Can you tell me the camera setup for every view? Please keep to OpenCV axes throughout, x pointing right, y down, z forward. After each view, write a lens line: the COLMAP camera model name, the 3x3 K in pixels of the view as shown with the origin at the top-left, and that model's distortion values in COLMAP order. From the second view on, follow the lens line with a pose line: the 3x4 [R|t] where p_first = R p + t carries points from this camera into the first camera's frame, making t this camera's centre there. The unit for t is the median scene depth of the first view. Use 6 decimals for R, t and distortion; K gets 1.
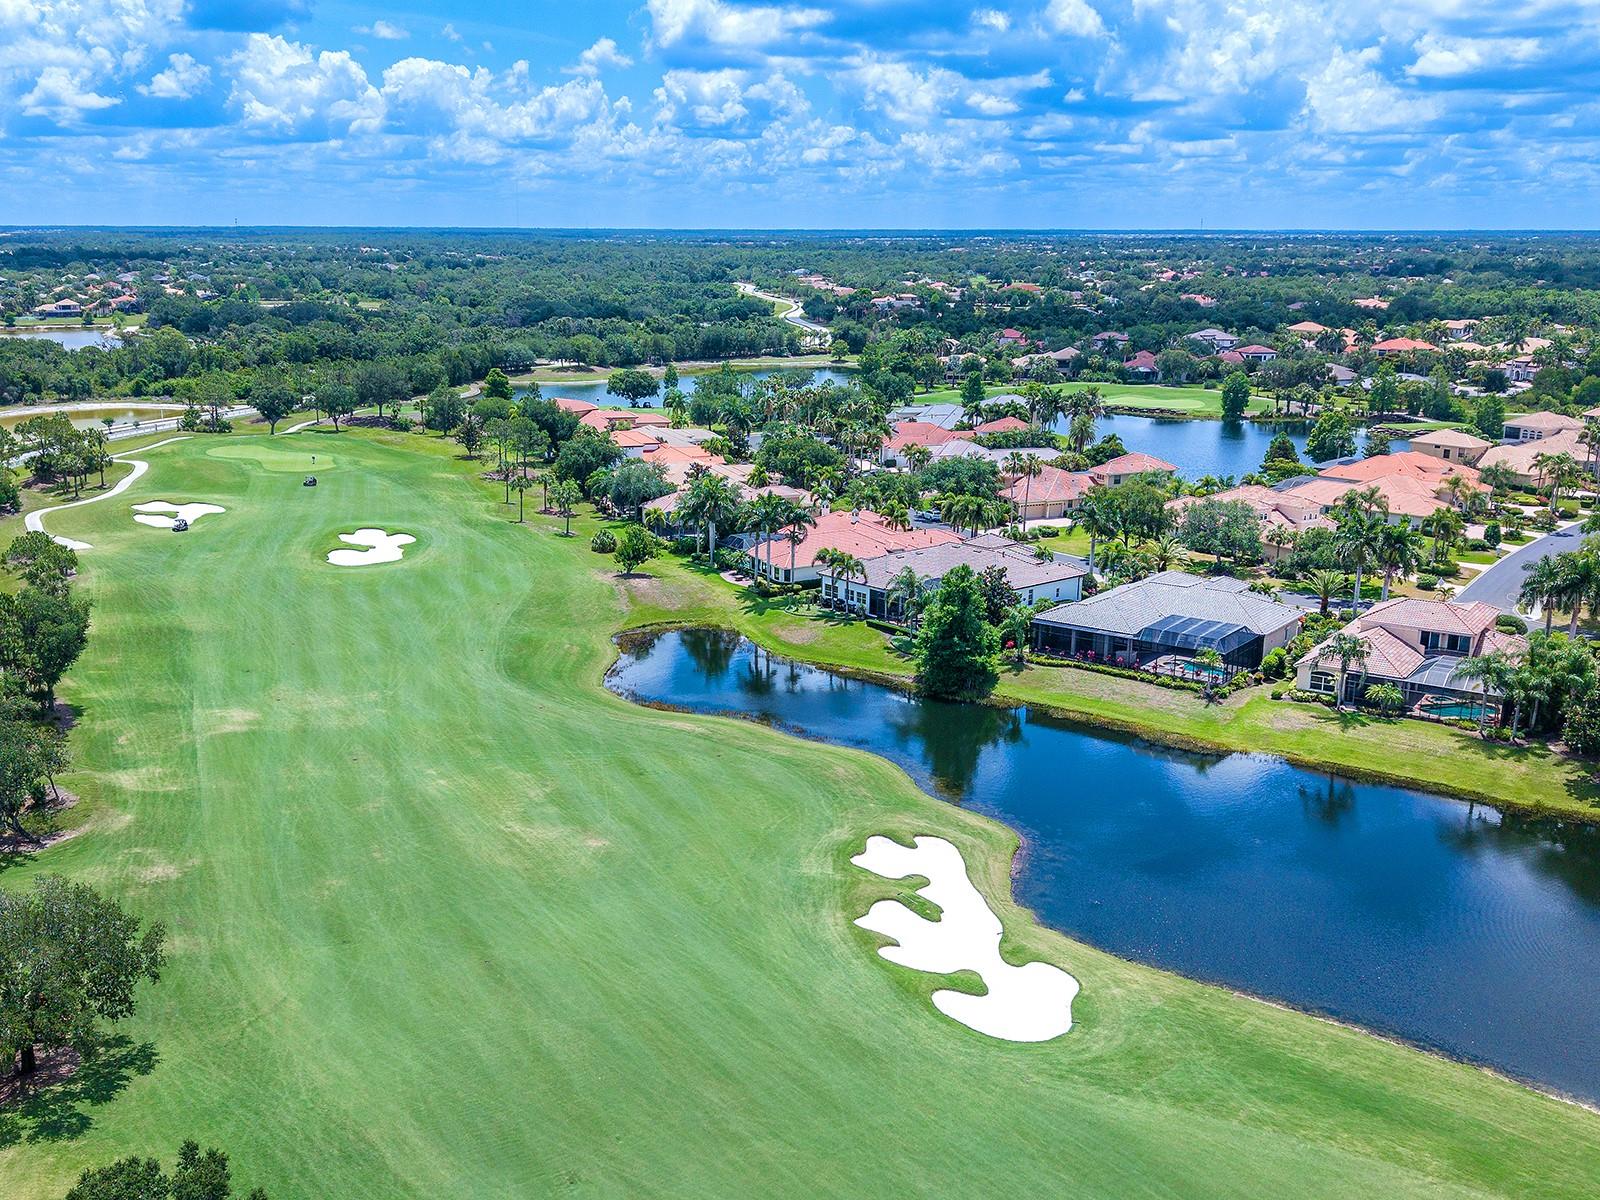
lens RADIAL K [[1569.3, 0, 712.1], [0, 1569.3, 628.1], [0, 0, 1]] dist [0.101703, -0.207081]
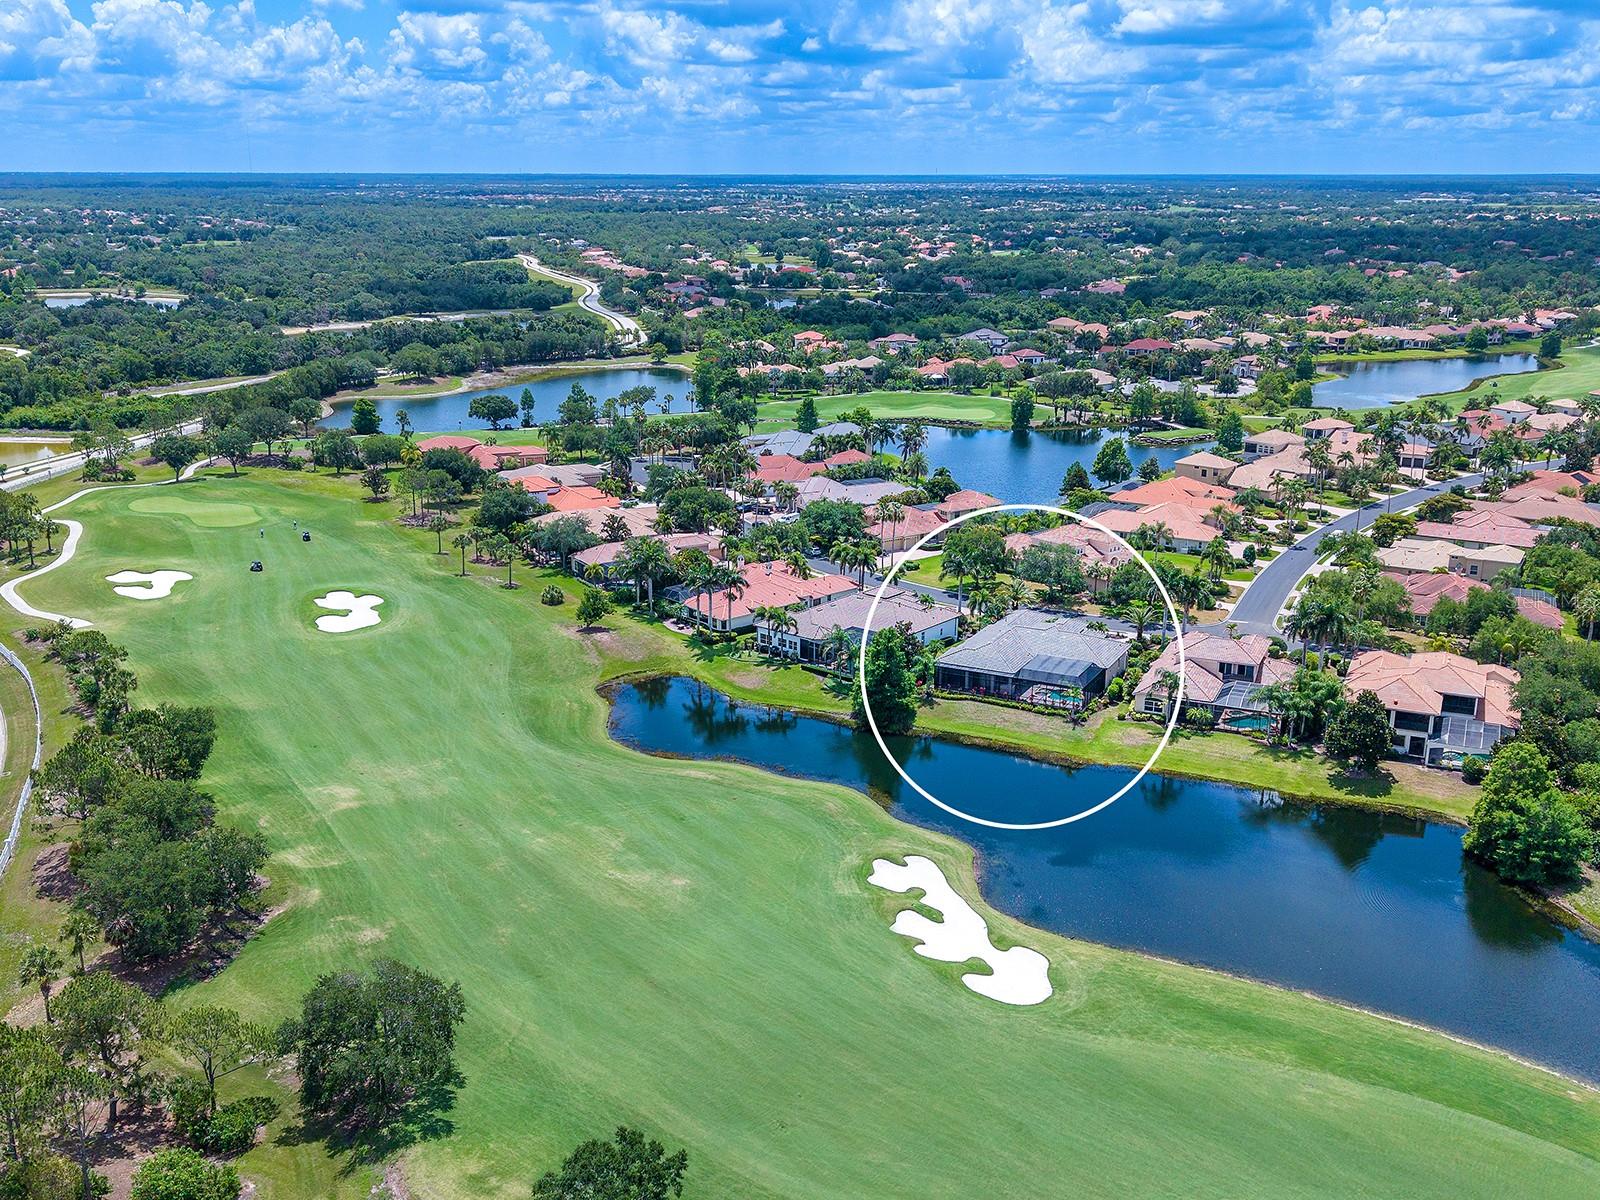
lens RADIAL K [[1555.0, 0, 757.7], [0, 1555.0, 596.5], [0, 0, 1]] dist [0.111766, -0.216050]
pose [[0.983097, -0.052239, 0.175474, -0.151768], [0.049208, 0.998555, 0.021583, -0.088670], [-0.176348, -0.012583, 0.984247, -0.219969]]
